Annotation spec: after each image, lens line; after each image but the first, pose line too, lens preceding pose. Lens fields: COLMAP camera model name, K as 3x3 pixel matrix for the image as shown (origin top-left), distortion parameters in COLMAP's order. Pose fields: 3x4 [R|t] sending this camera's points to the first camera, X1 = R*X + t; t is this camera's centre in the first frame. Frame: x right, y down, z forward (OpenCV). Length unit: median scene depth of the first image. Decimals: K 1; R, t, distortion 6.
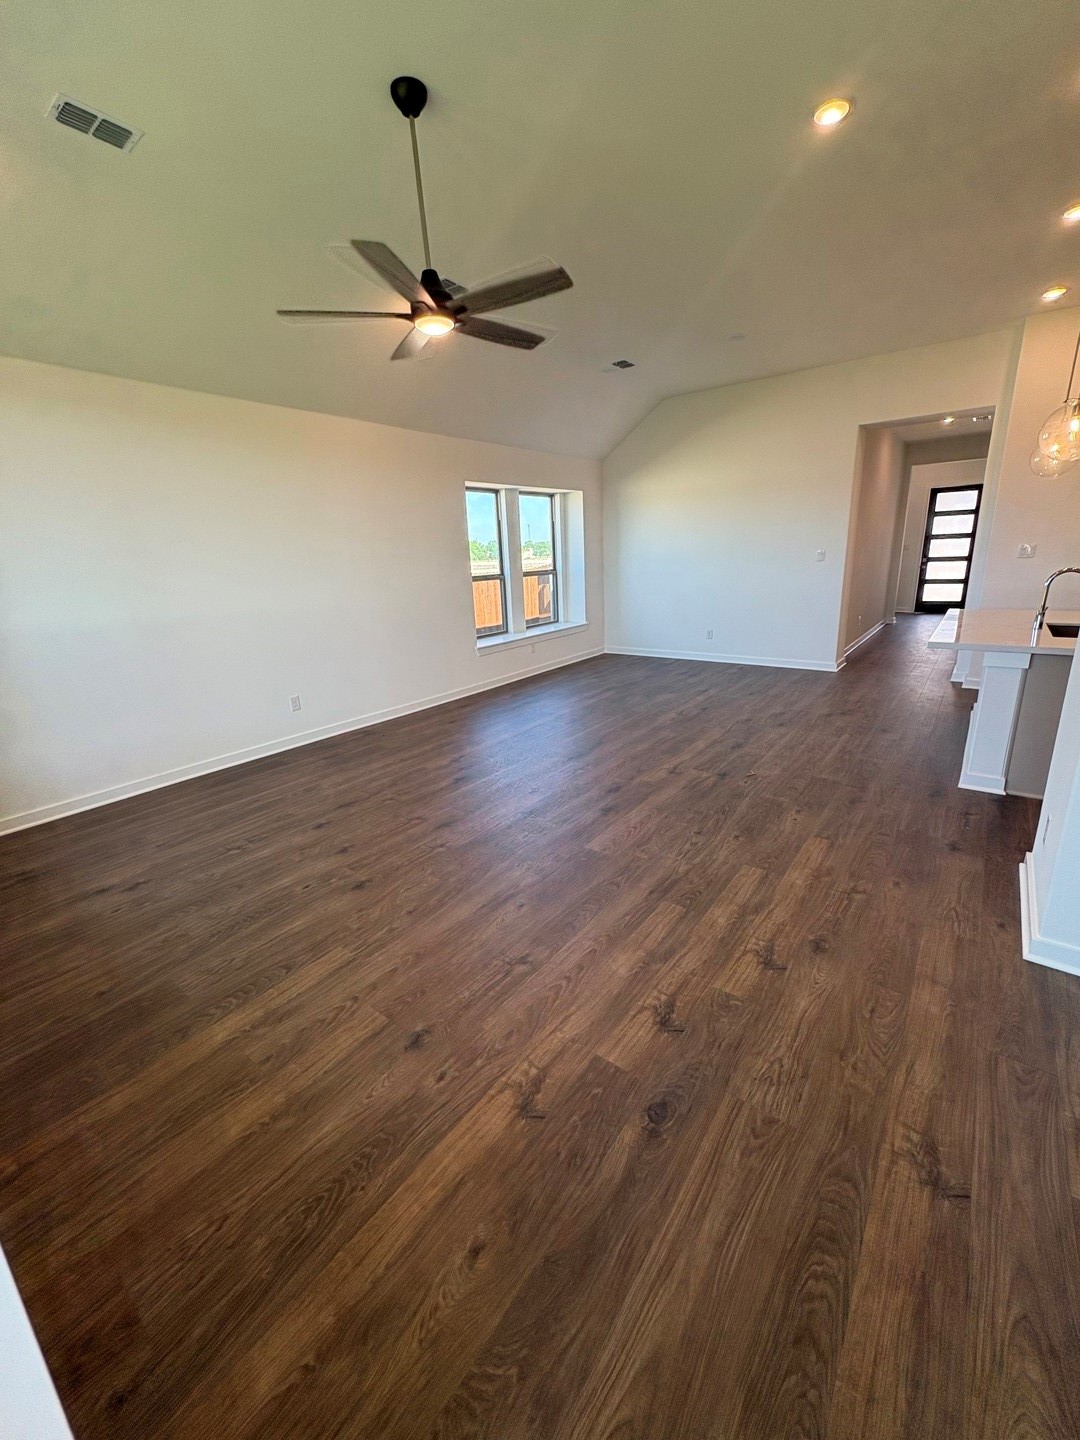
lens RADIAL K [[585.4, 0, 541.2], [0, 585.4, 719.6], [0, 0, 1]] dist [-0.011746, 0.000210]
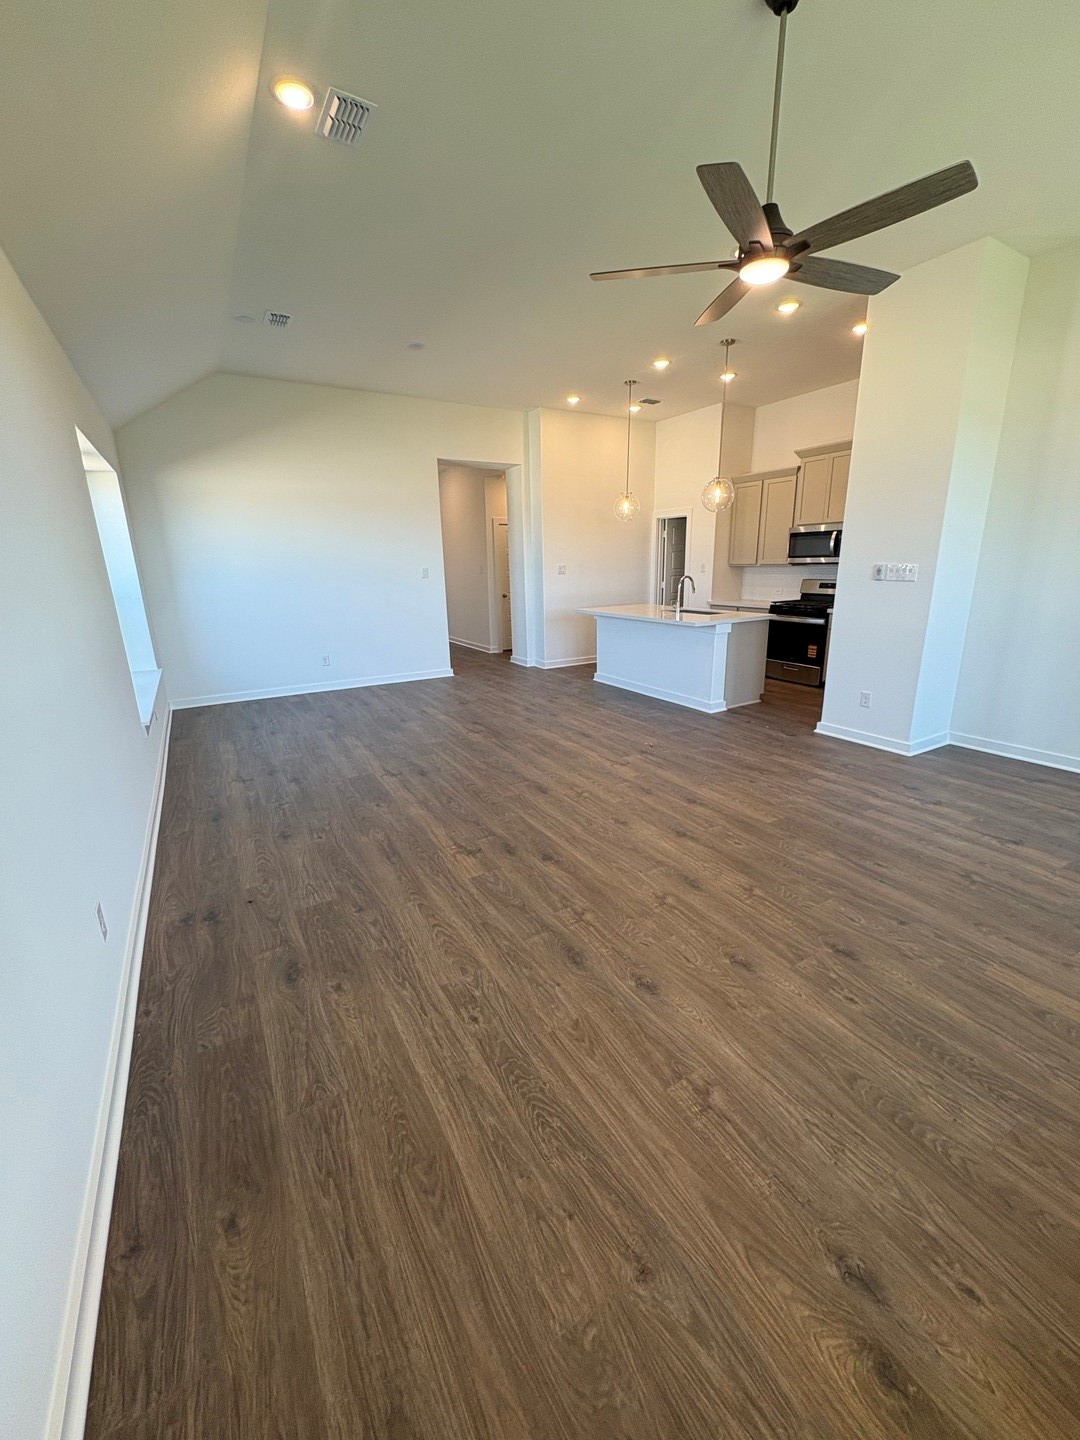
lens RADIAL K [[585.4, 0, 527.1], [0, 585.4, 722.8], [0, 0, 1]] dist [-0.011746, 0.000210]
pose [[0.377755, -0.217977, 0.899882, -1.042239], [0.262622, 0.957204, 0.121618, -0.210154], [-0.887880, 0.190387, 0.418834, 0.926175]]
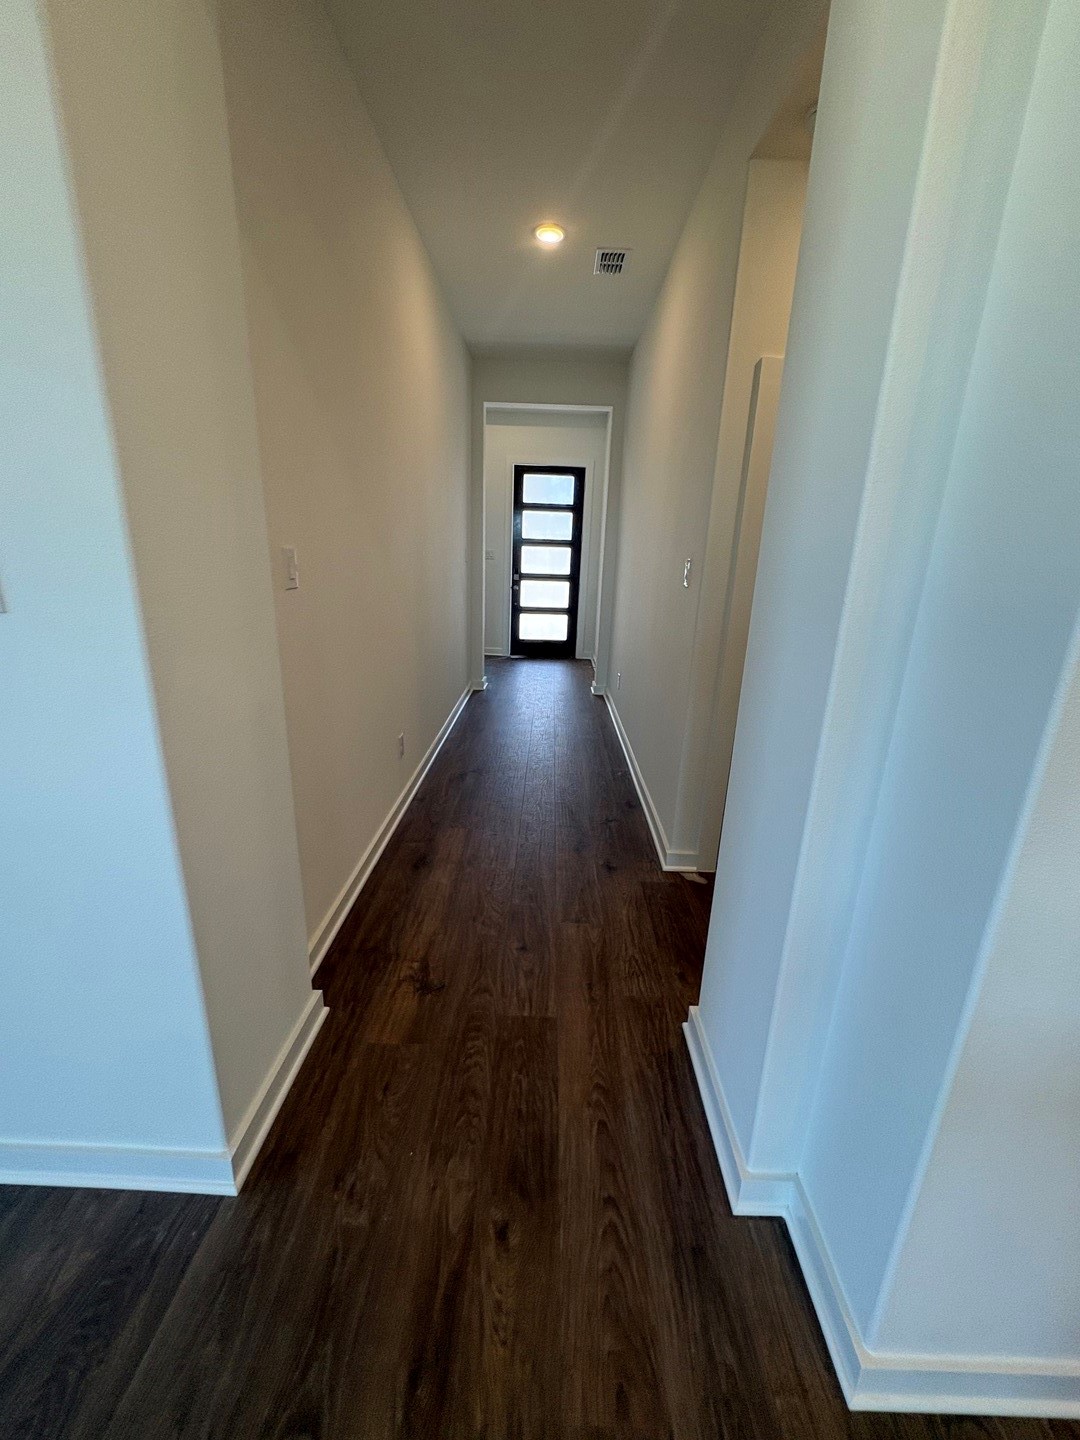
lens RADIAL K [[585.4, 0, 542.6], [0, 585.4, 721.4], [0, 0, 1]] dist [-0.011746, 0.000210]
pose [[0.814983, -0.082272, 0.573615, 0.019545], [0.106830, 0.994235, -0.009182, -0.006945], [-0.569553, 0.068762, 0.819074, 0.030474]]
